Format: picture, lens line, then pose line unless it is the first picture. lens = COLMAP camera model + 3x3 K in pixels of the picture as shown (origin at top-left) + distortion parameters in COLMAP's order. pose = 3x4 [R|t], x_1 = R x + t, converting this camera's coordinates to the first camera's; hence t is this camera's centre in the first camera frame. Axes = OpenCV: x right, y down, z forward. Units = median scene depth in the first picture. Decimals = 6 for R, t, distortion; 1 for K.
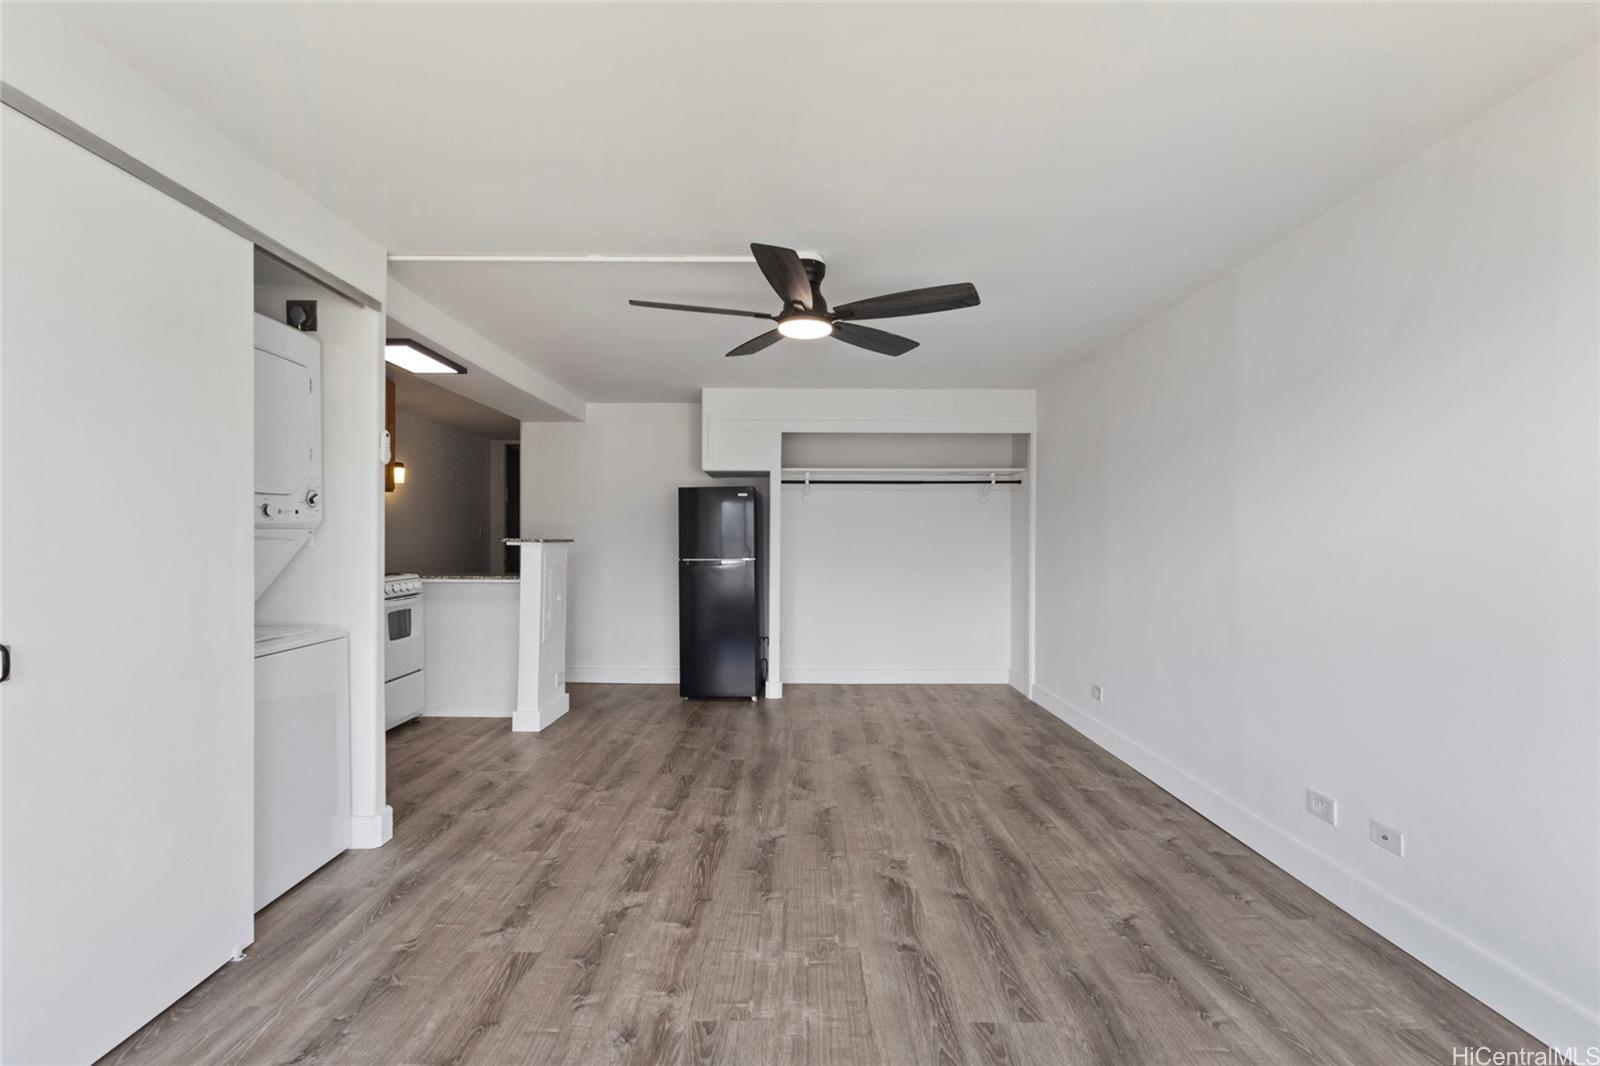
lens RADIAL K [[738.4, 0, 798.7], [0, 738.4, 537.0], [0, 0, 1]] dist [0.002809, 0.000982]
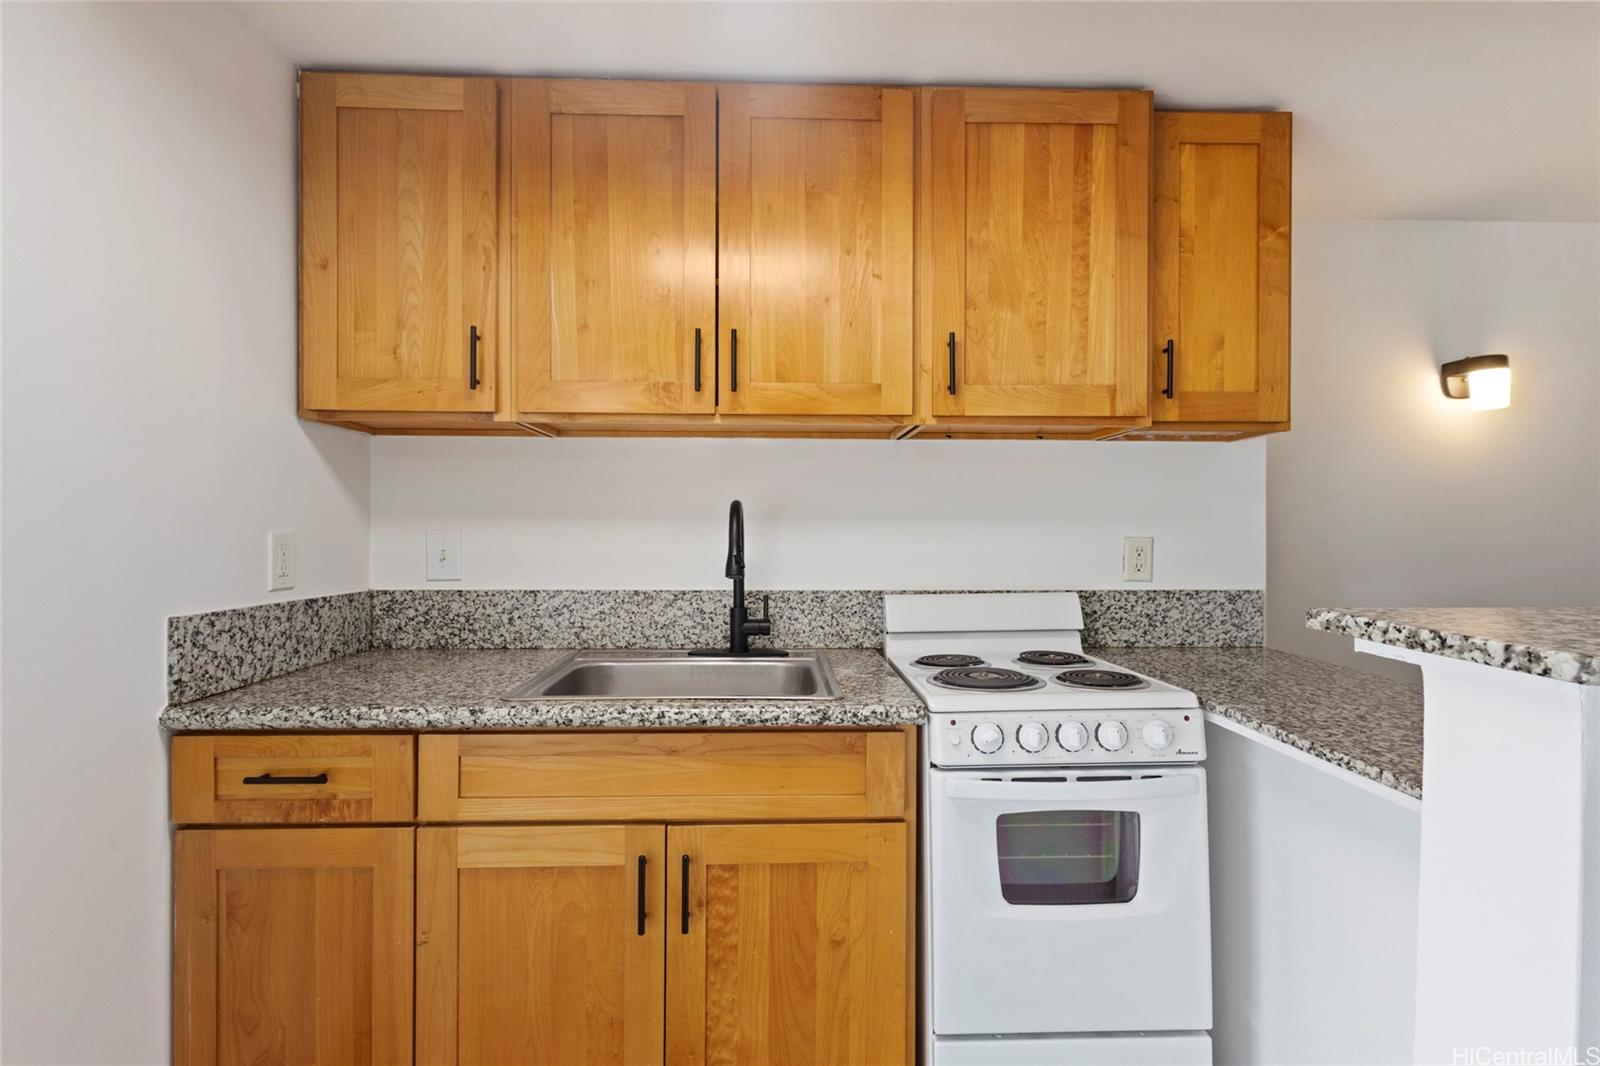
lens RADIAL K [[748.9, 0, 800.4], [0, 748.9, 518.6], [0, 0, 1]] dist [0.000255, 0.000842]
pose [[0.025790, -0.012122, -0.999594, -0.340956], [-0.000989, 0.999926, -0.012151, -0.025250], [0.999667, 0.001302, 0.025776, 1.301604]]
